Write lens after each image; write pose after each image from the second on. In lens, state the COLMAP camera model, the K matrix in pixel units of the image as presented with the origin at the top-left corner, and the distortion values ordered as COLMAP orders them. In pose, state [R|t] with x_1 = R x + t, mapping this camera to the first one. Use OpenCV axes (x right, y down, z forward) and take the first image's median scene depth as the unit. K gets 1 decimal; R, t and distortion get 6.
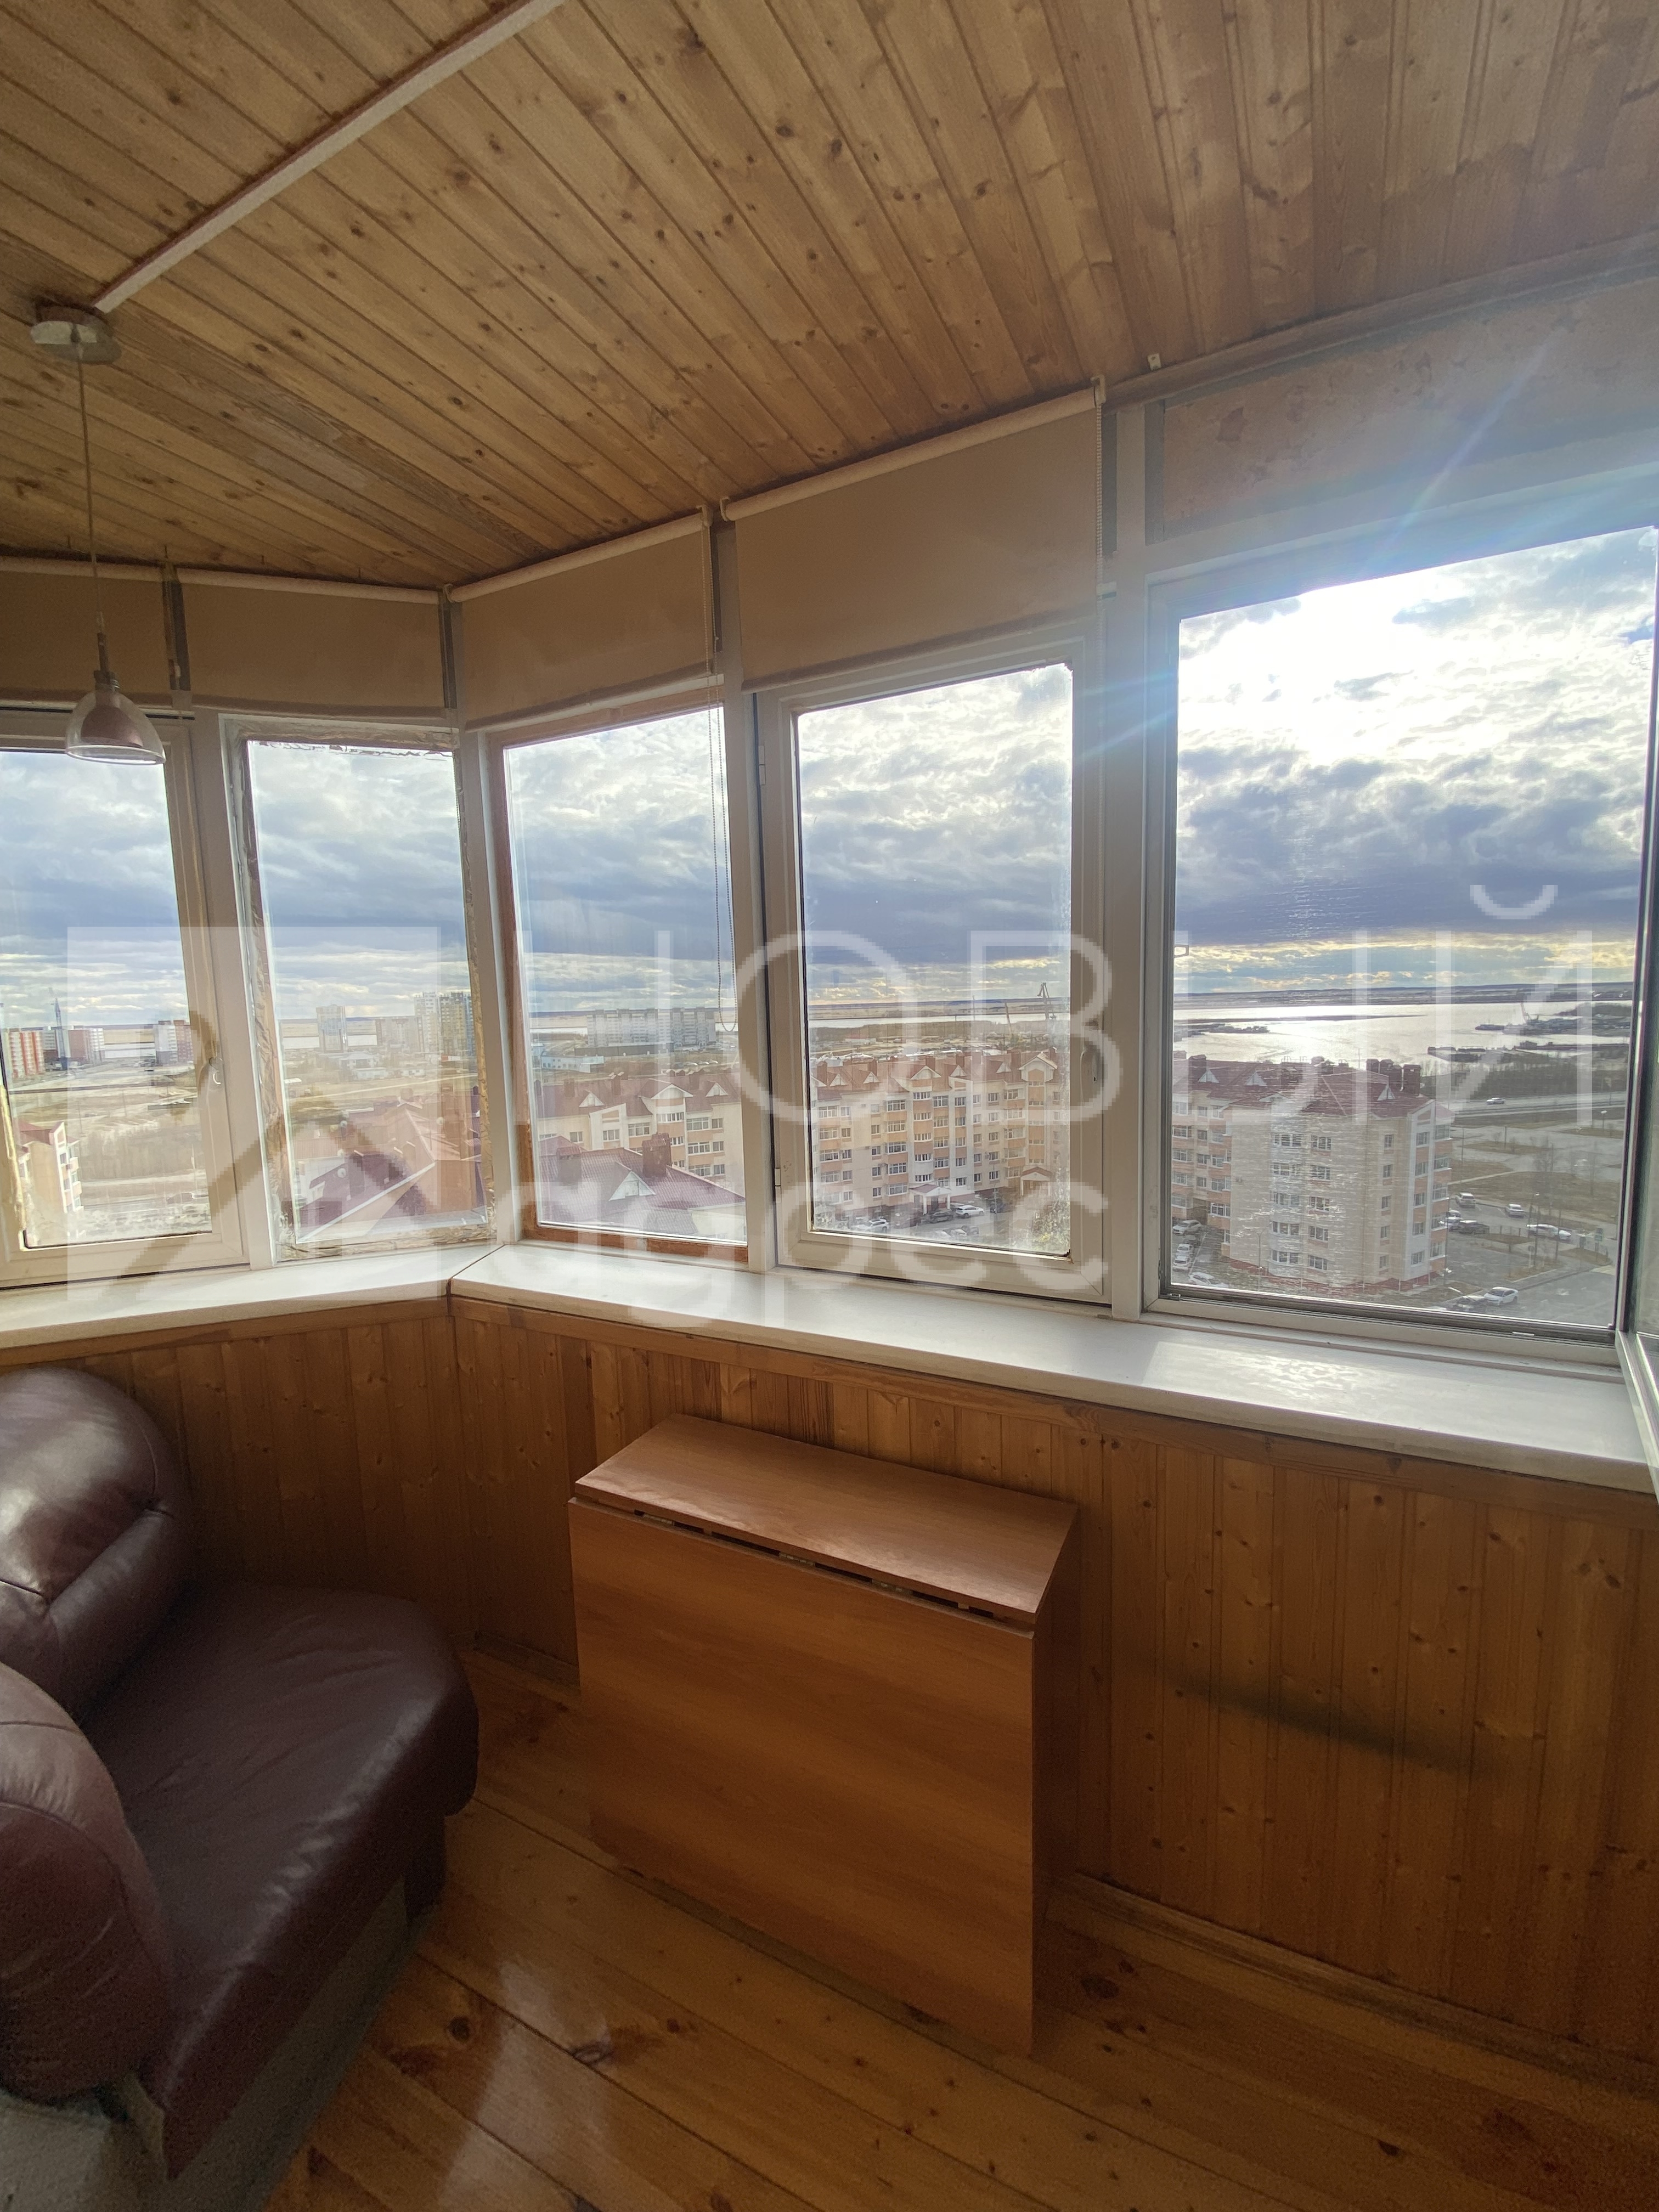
lens RADIAL K [[894.2, 0, 834.8], [0, 894.2, 1100.9], [0, 0, 1]] dist [0.019416, -0.018806]
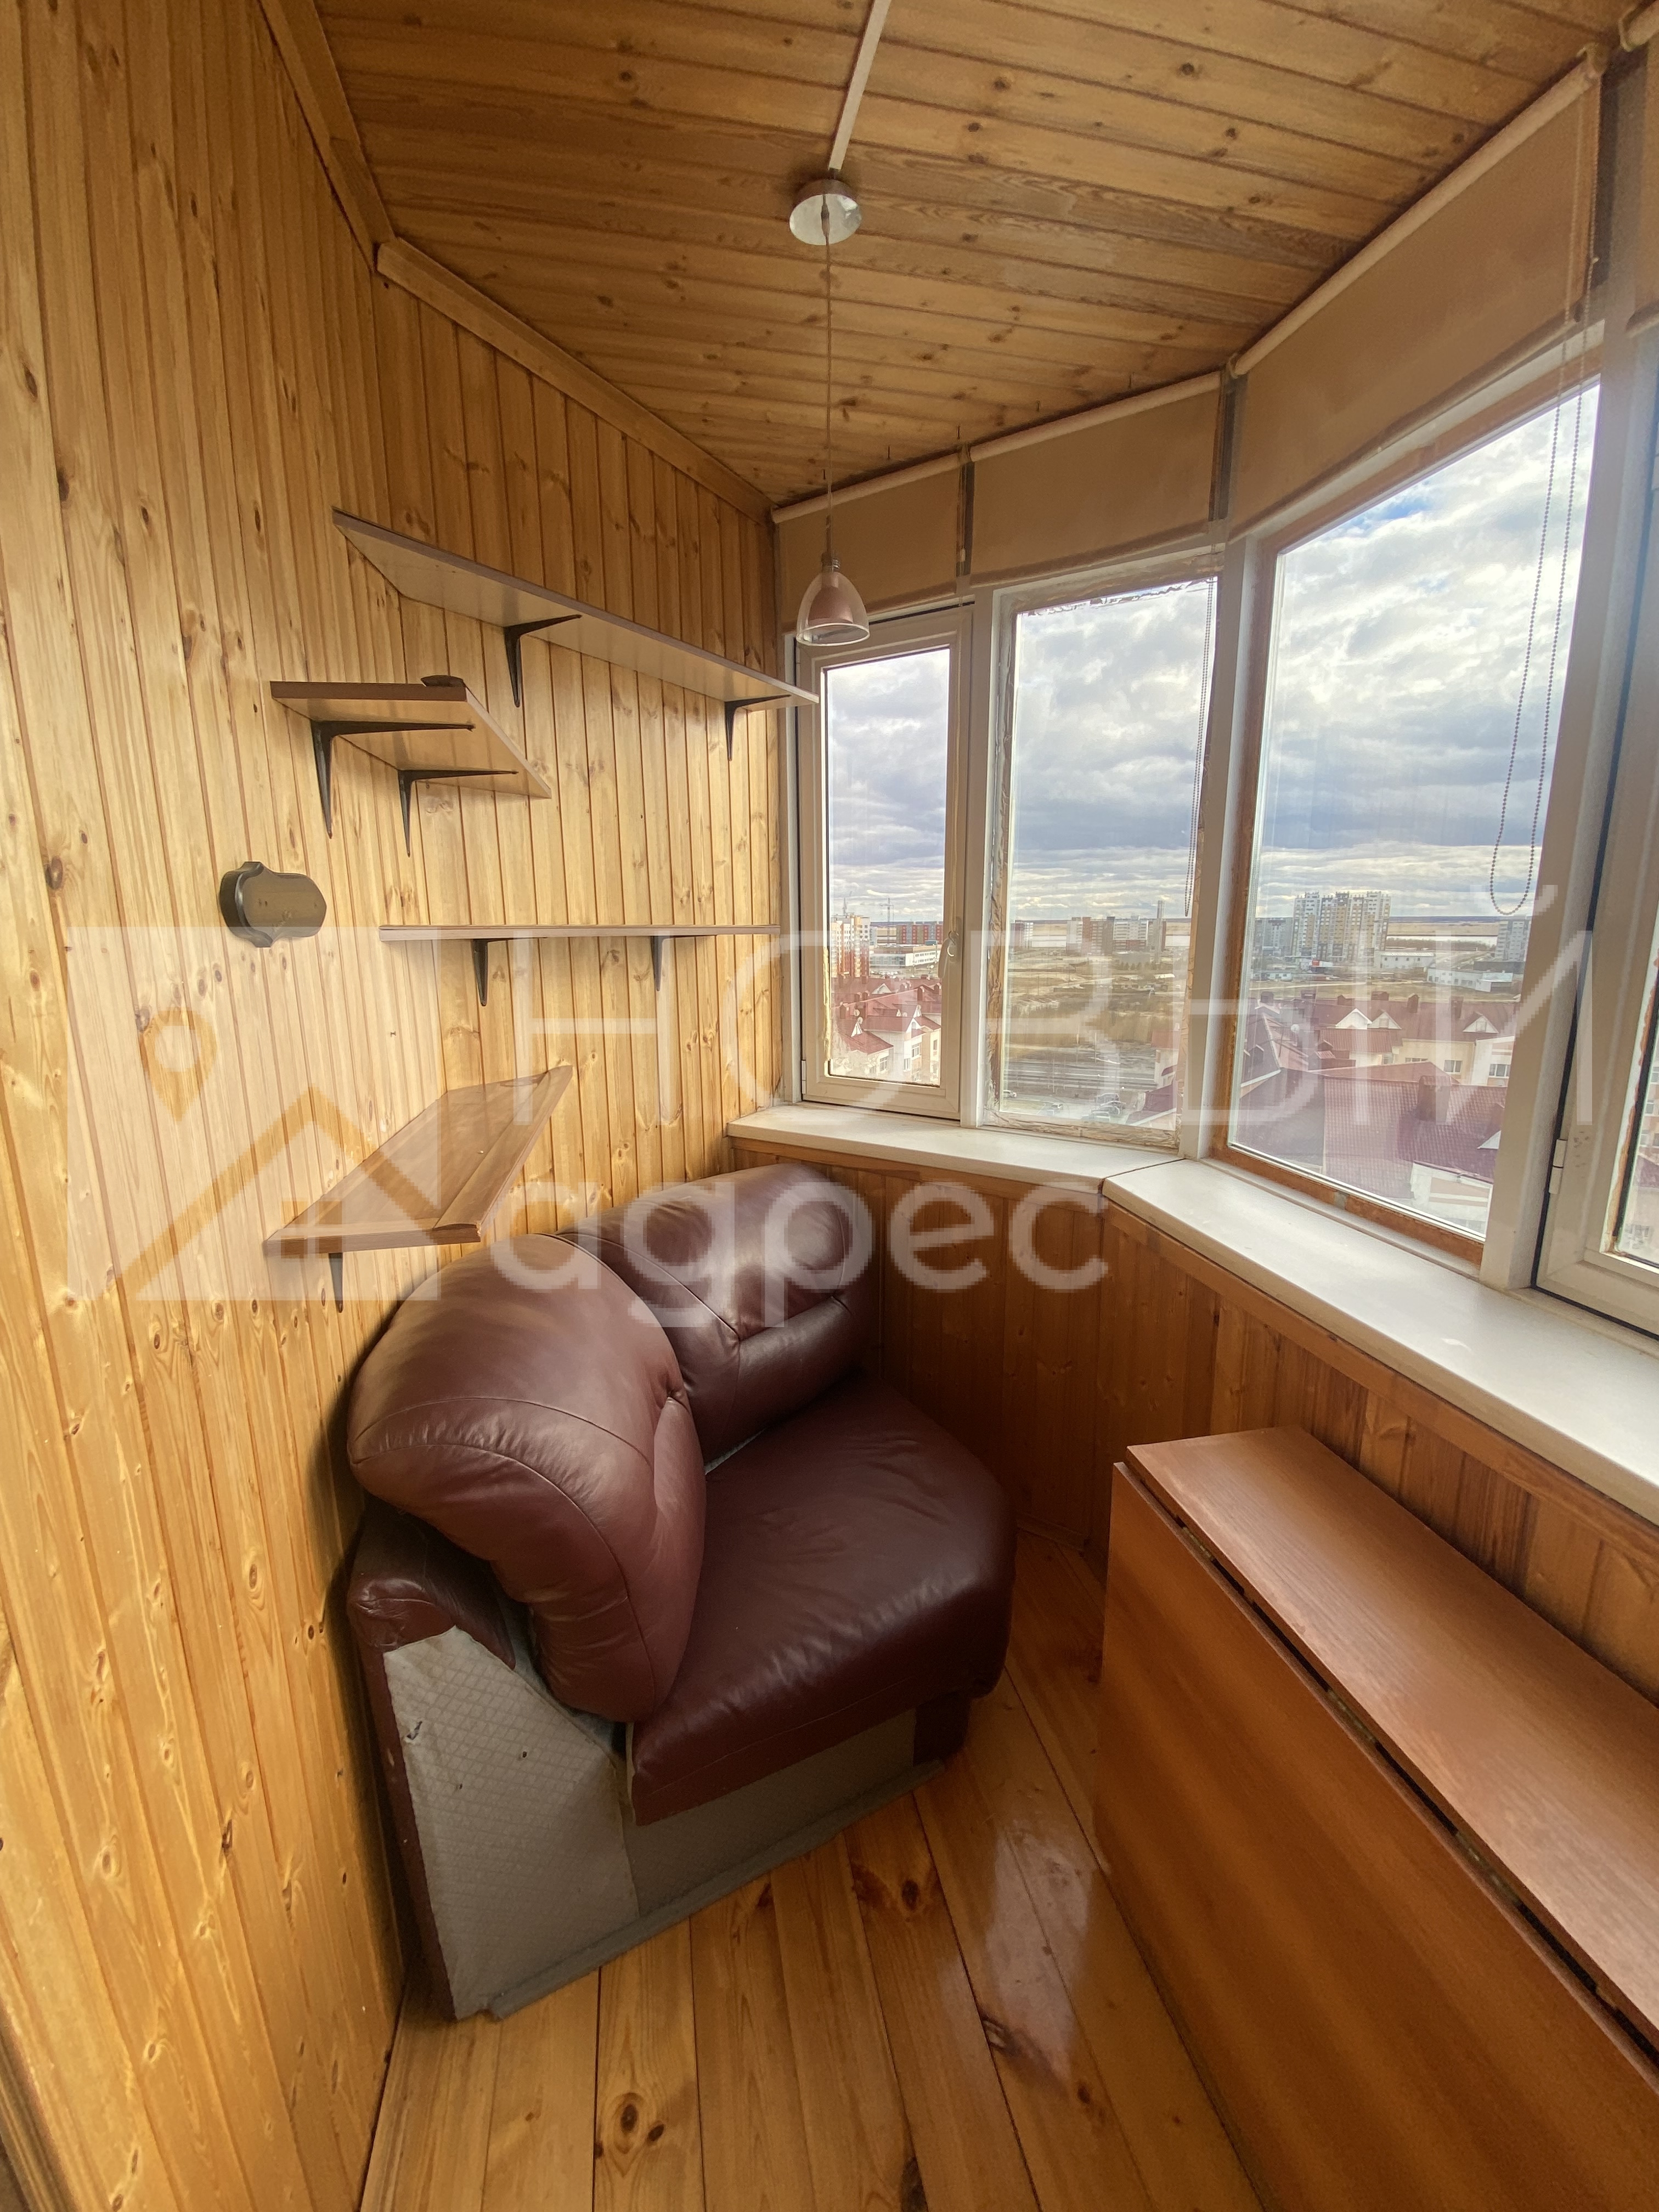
lens RADIAL K [[895.9, 0, 833.6], [0, 895.9, 1100.4], [0, 0, 1]] dist [0.018409, -0.018747]
pose [[0.621331, 0.181773, -0.762172, 0.106948], [-0.099677, 0.983152, 0.153218, 0.003755], [0.777183, -0.019228, 0.628981, 0.229669]]
